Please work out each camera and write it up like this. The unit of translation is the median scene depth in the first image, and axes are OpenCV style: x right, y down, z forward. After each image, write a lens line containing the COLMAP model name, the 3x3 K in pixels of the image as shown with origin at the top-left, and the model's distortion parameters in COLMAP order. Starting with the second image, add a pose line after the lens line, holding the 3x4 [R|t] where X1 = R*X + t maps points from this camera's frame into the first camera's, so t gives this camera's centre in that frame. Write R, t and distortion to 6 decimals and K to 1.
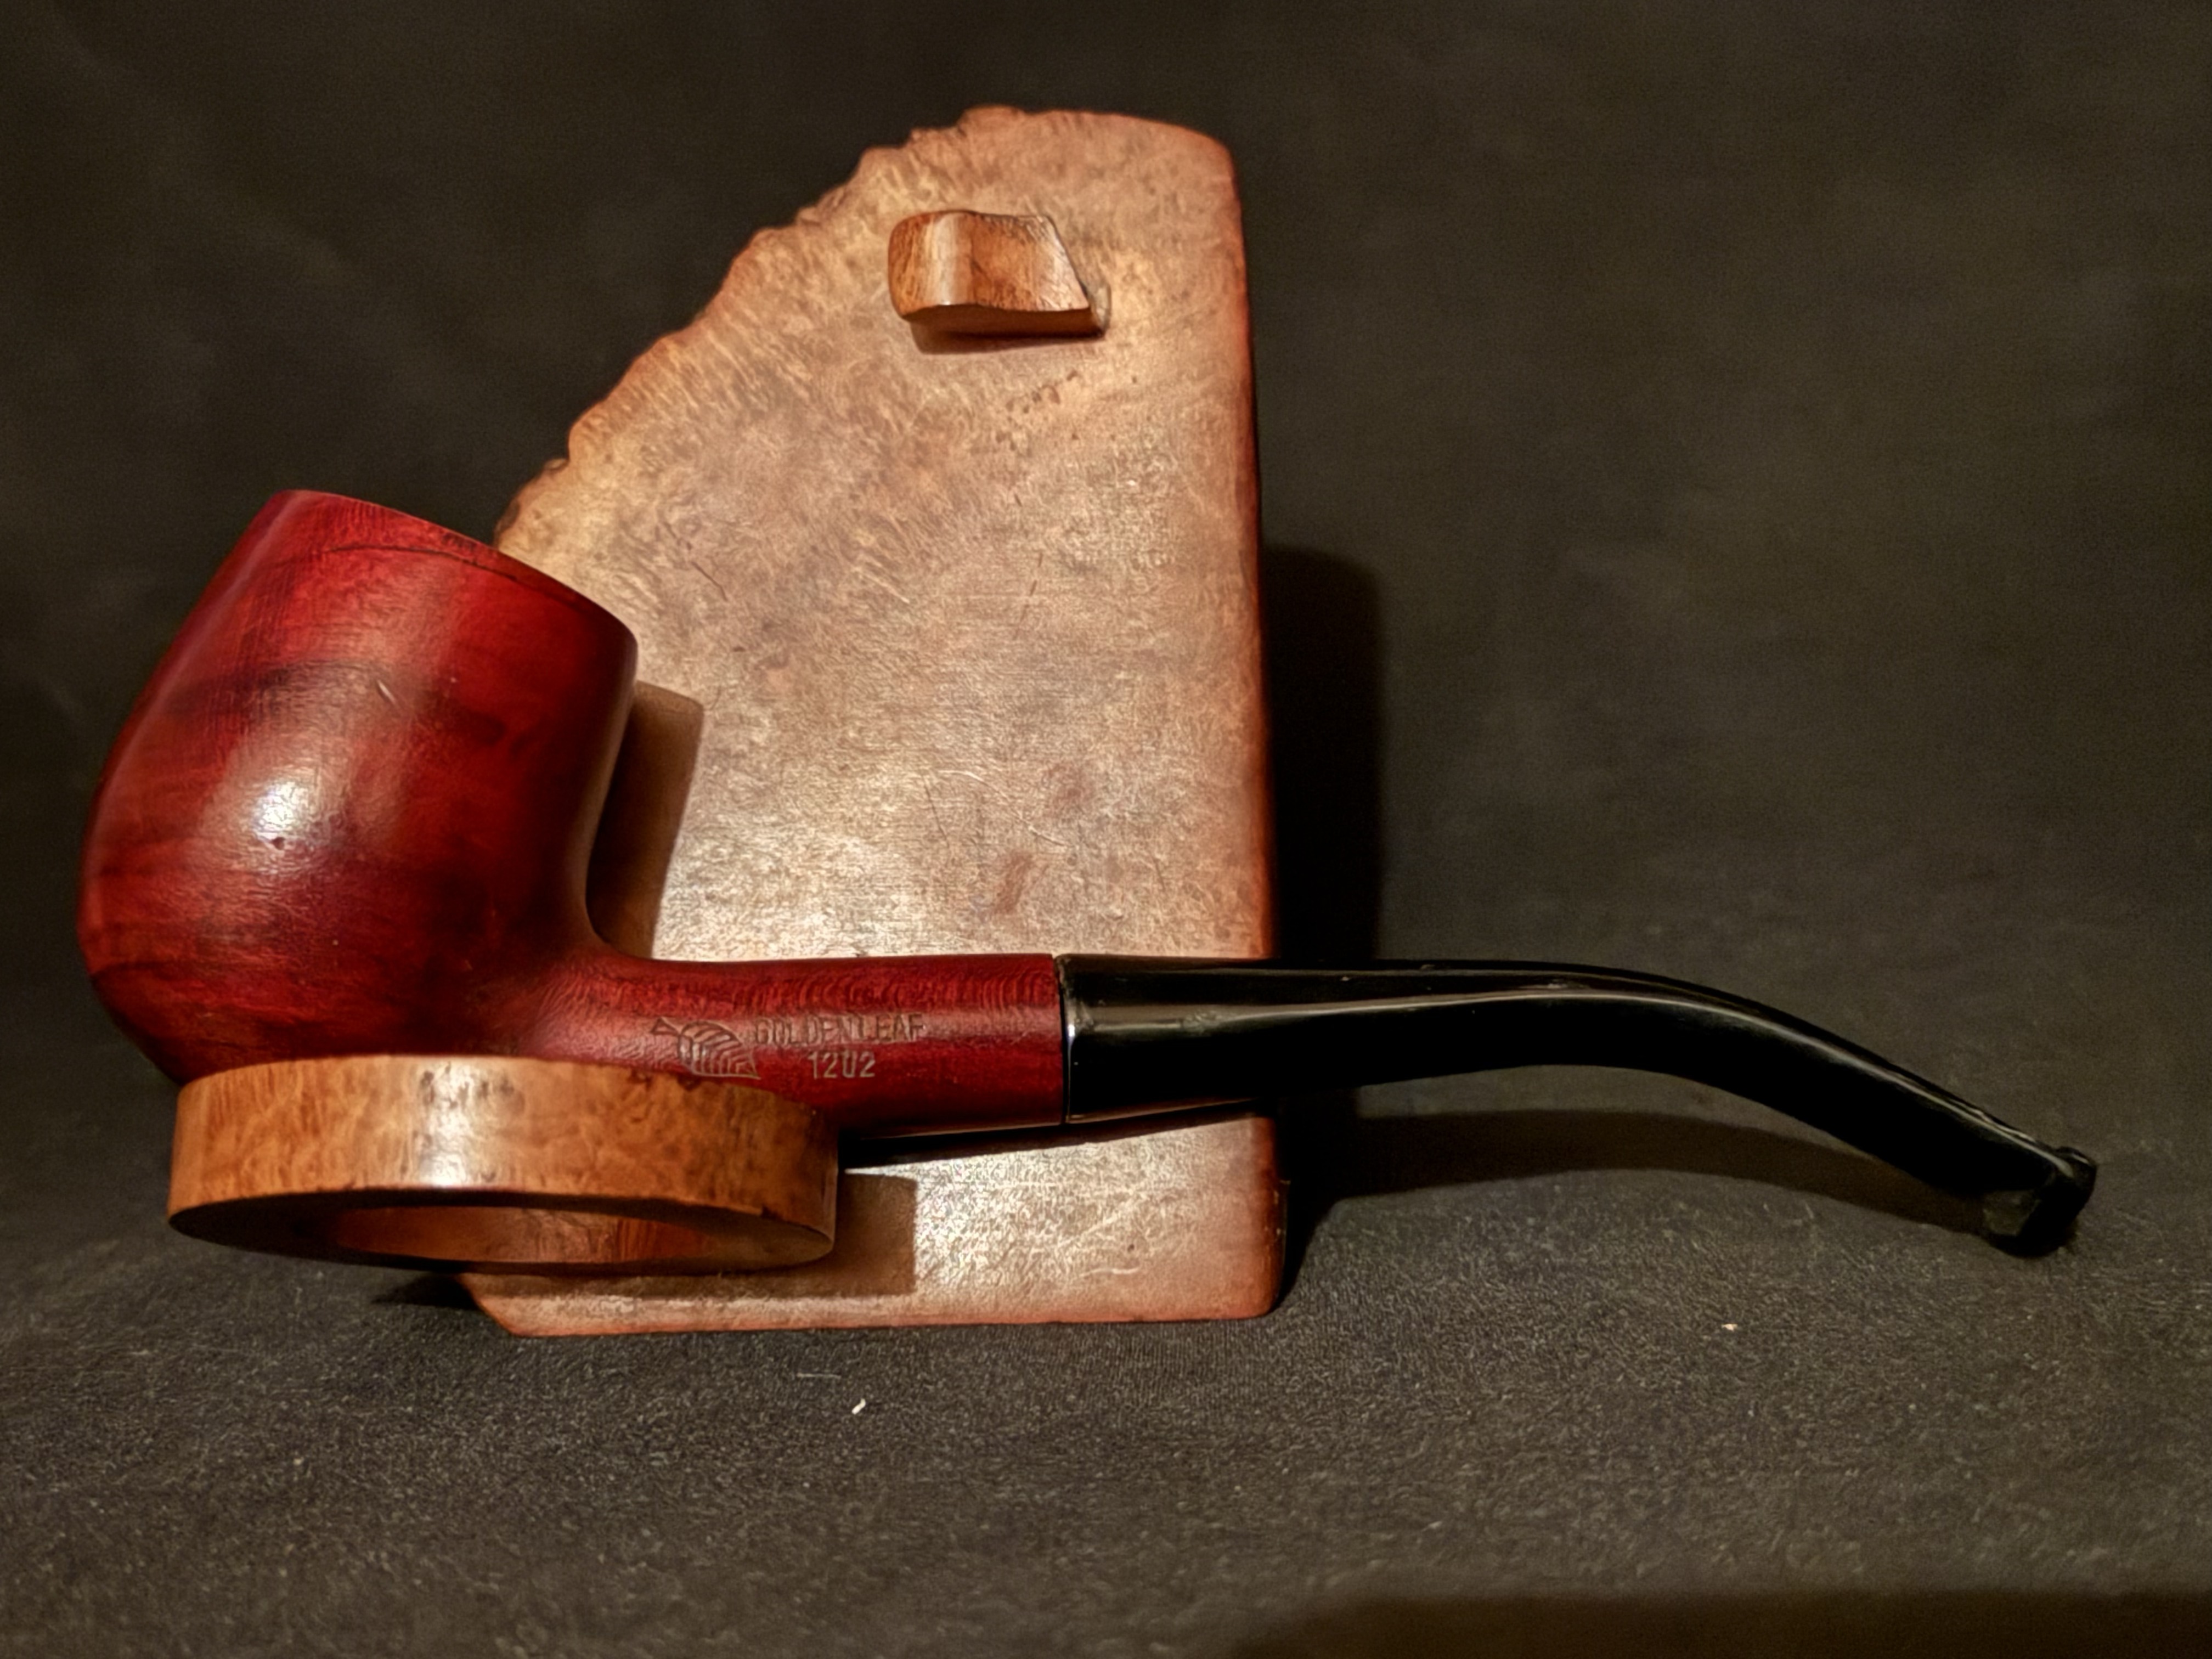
lens RADIAL K [[3177.7, 0, 1106.0], [0, 3177.7, 829.5], [0, 0, 1]] dist [0.141053, -0.019491]
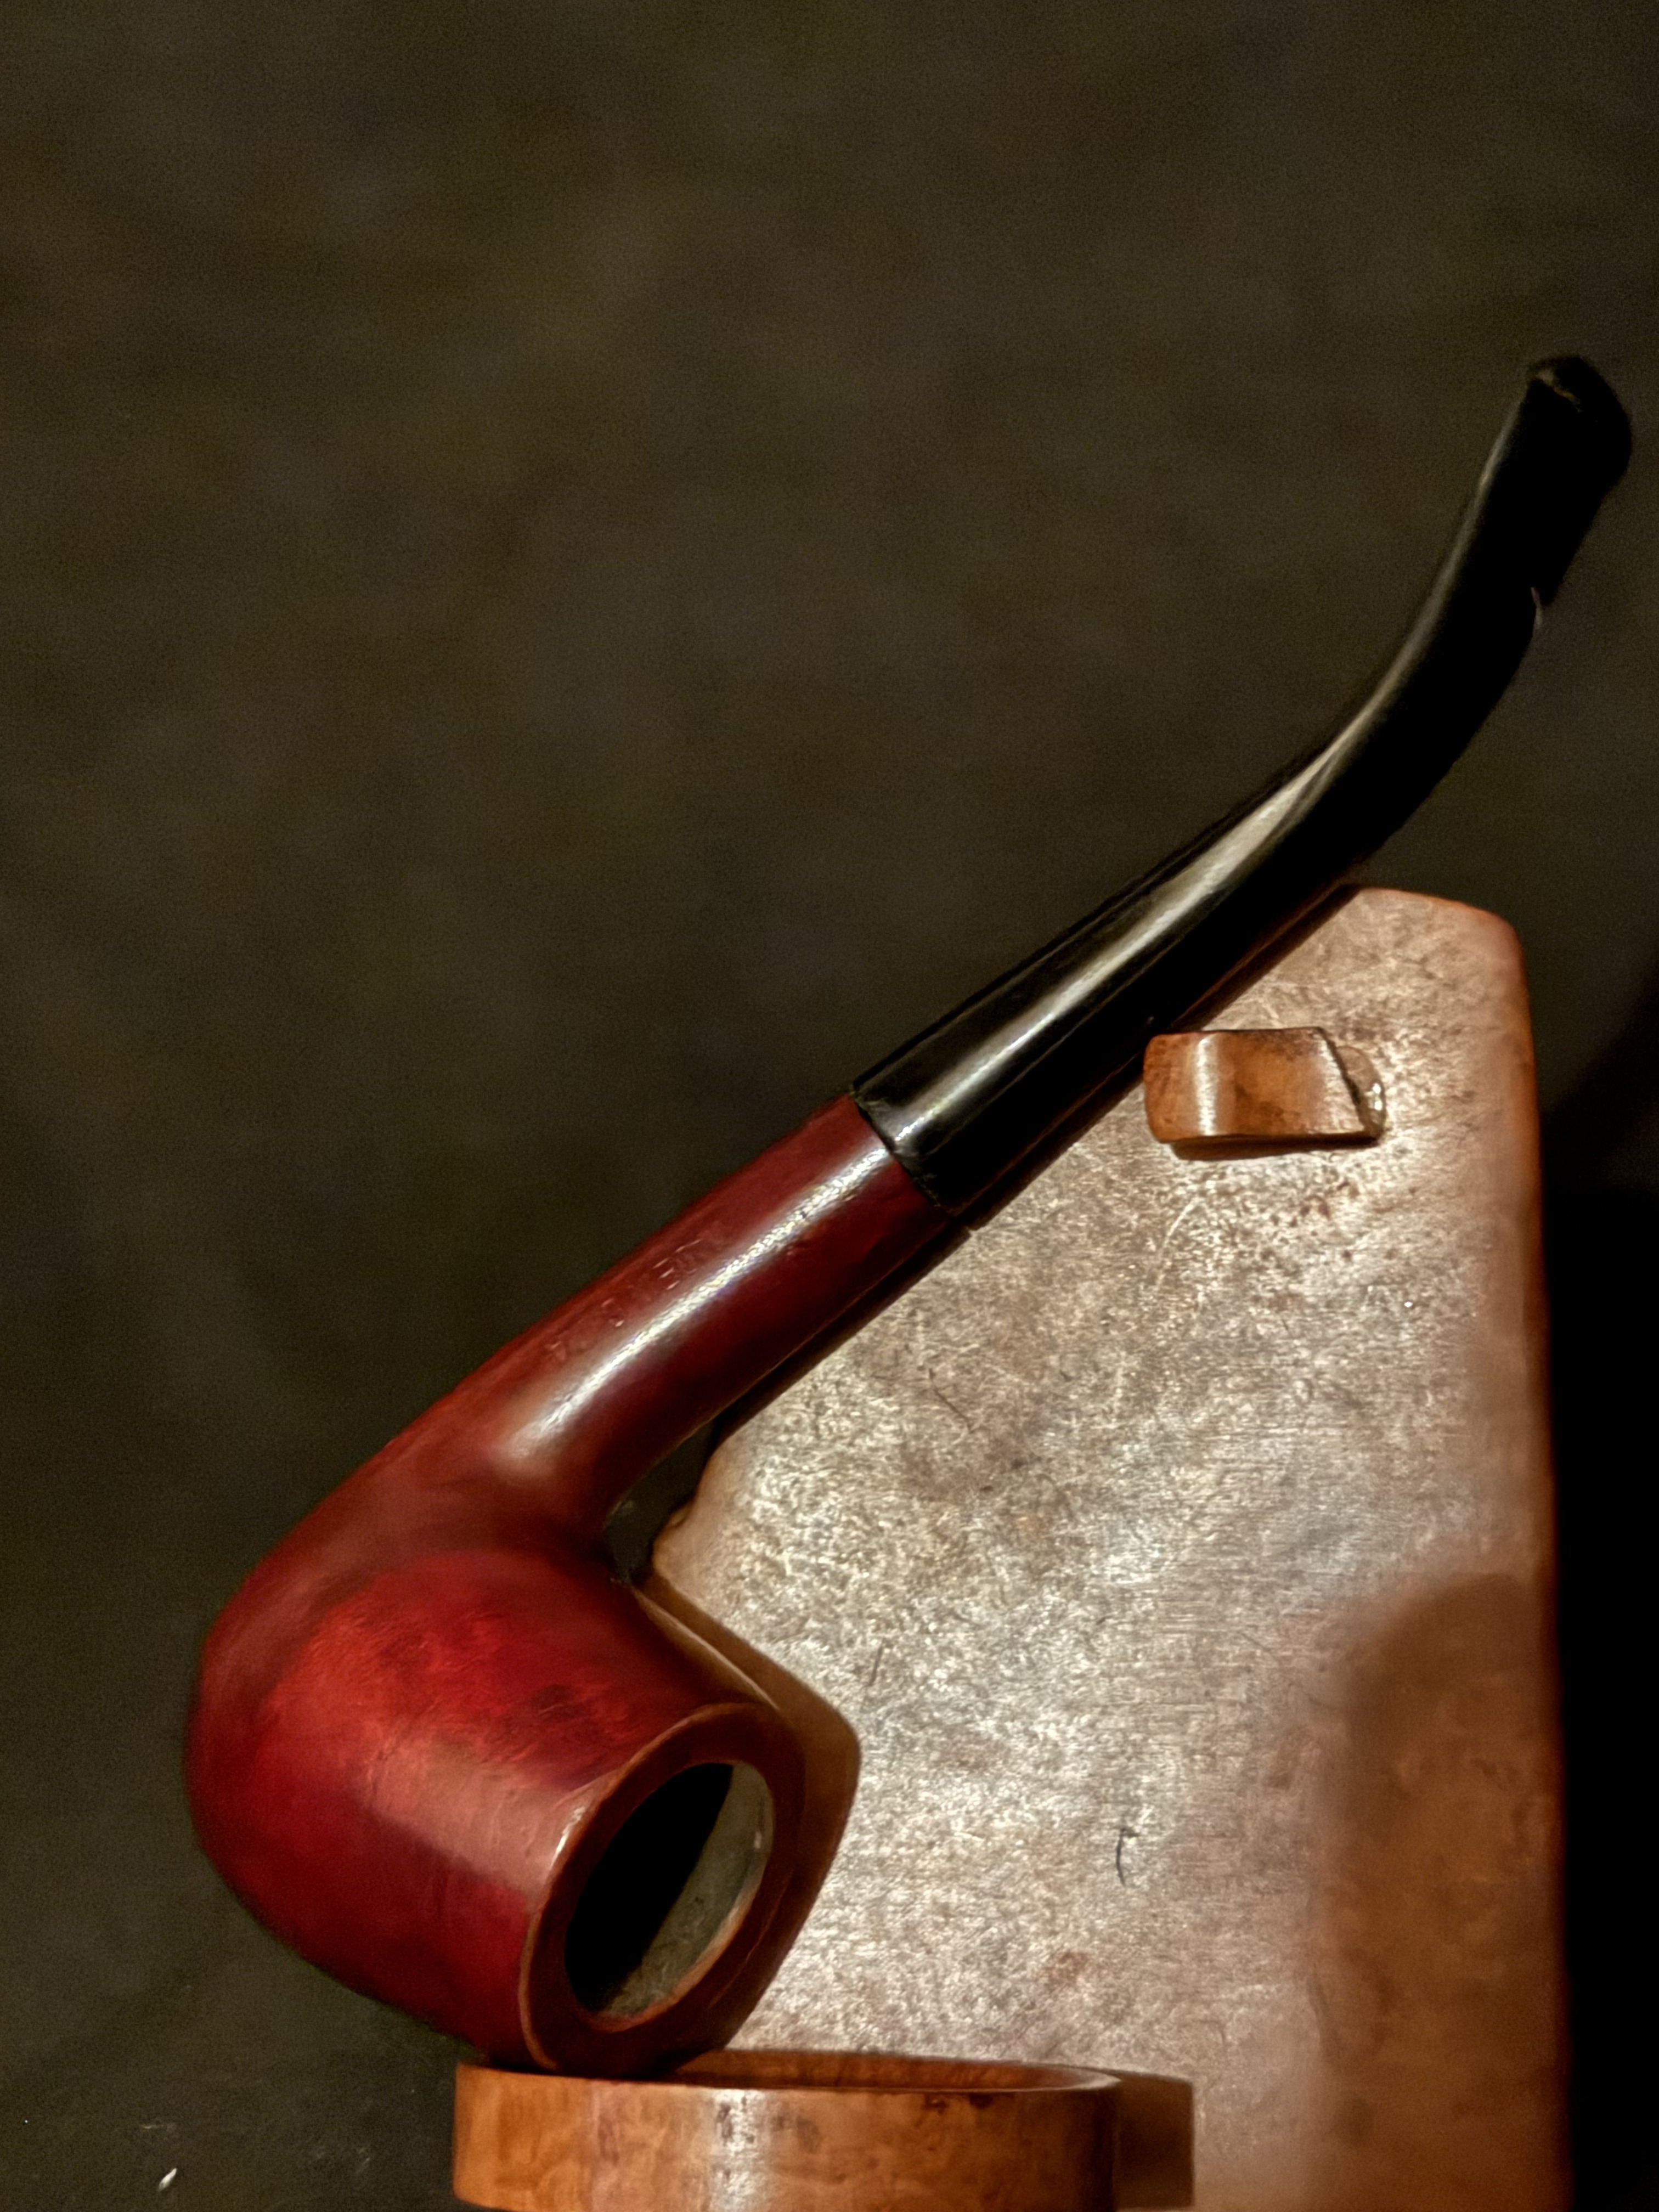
lens RADIAL K [[4105.4, 0, 829.5], [0, 4105.4, 1106.0], [0, 0, 1]] dist [0.158459, 0.001483]
pose [[0.994552, -0.007685, -0.103962, -0.034812], [0.016177, 0.996576, 0.081086, -0.266222], [0.102983, -0.082326, 0.991270, -0.192647]]
